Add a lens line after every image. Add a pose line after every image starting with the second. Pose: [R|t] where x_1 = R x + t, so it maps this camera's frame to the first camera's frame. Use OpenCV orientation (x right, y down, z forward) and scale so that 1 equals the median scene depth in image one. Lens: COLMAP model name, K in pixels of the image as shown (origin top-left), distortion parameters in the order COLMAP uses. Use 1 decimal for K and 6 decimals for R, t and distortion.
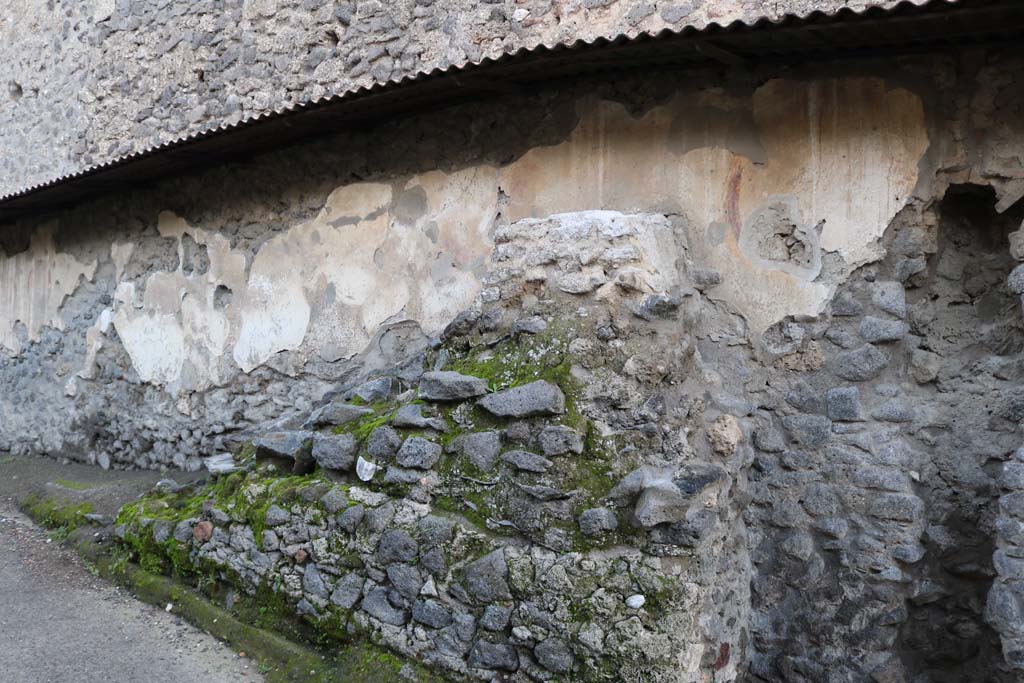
lens RADIAL K [[842.2, 0, 506.8], [0, 842.2, 342.6], [0, 0, 1]] dist [-0.136856, 0.104891]
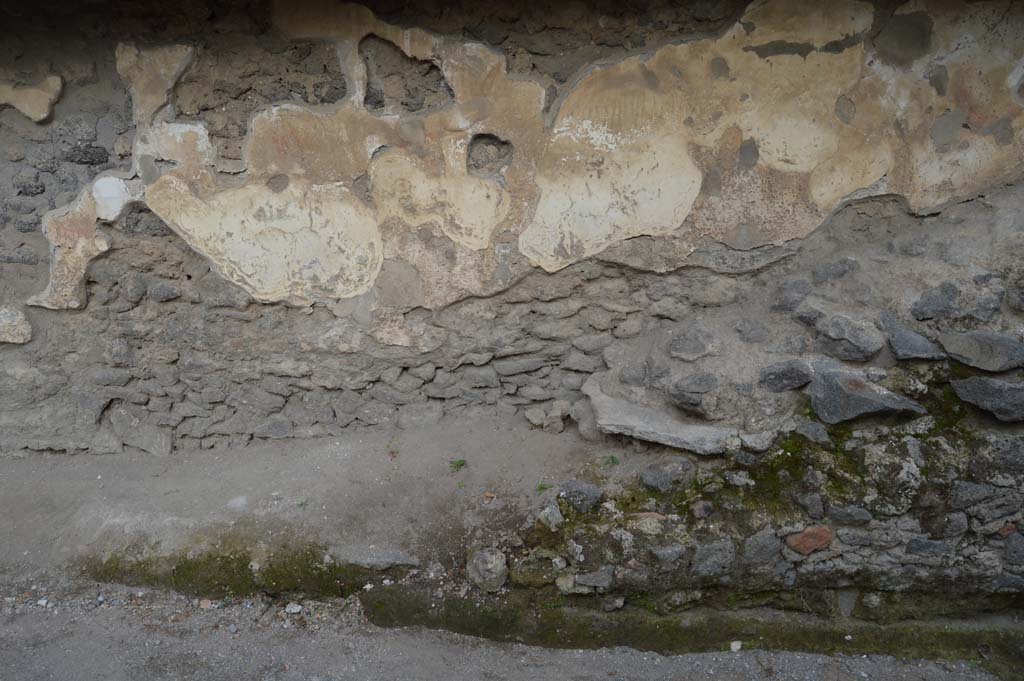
lens RADIAL K [[812.0, 0, 512.7], [0, 812.0, 341.9], [0, 0, 1]] dist [-0.092916, 0.036635]
pose [[0.783184, -0.231206, 0.577206, -1.068429], [0.012684, 0.934045, 0.356931, -0.209083], [-0.621661, -0.272221, 0.734461, 0.797983]]
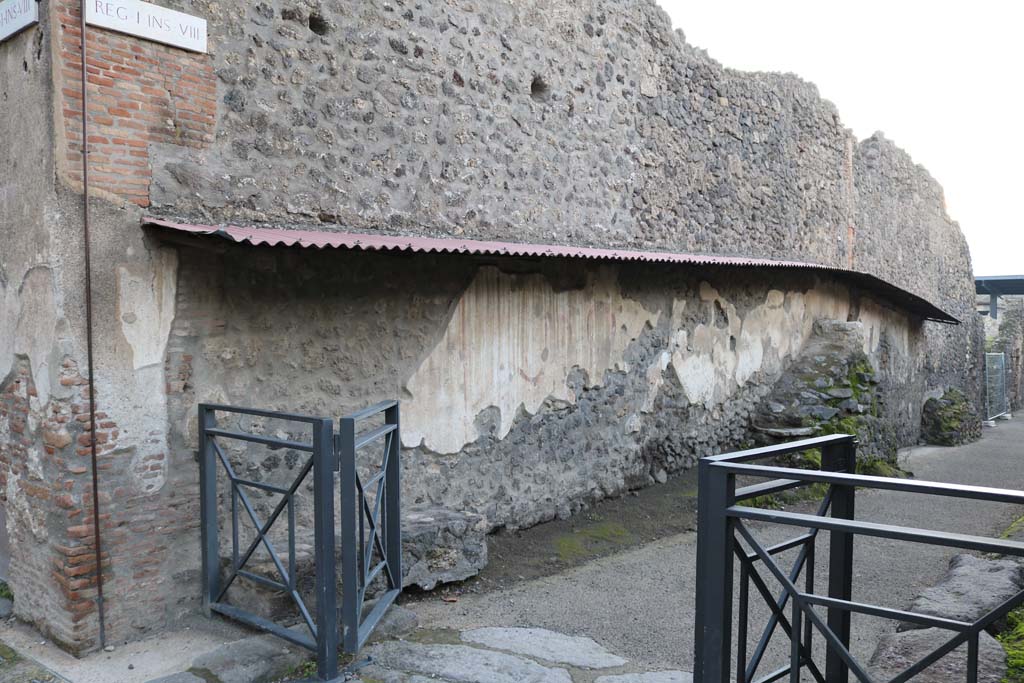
lens RADIAL K [[842.2, 0, 517.0], [0, 842.2, 338.1], [0, 0, 1]] dist [-0.136856, 0.104891]
pose [[0.051408, -0.033555, 0.998114, -3.077952], [-0.007905, 0.999390, 0.034005, -0.179218], [-0.998646, -0.009638, 0.051112, 2.051588]]
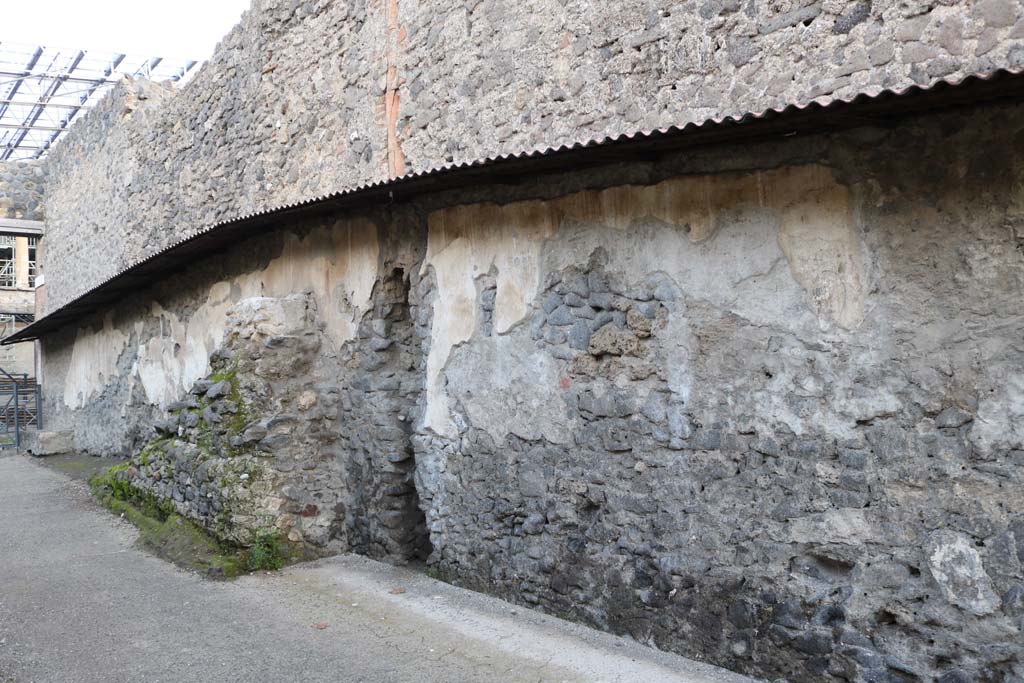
lens RADIAL K [[842.2, 0, 497.1], [0, 842.2, 344.1], [0, 0, 1]] dist [-0.136856, 0.104891]
pose [[0.971434, -0.075783, -0.224882, 1.052672], [0.066992, 0.996670, -0.046481, 0.086177], [0.227656, 0.030088, 0.973277, -0.791586]]
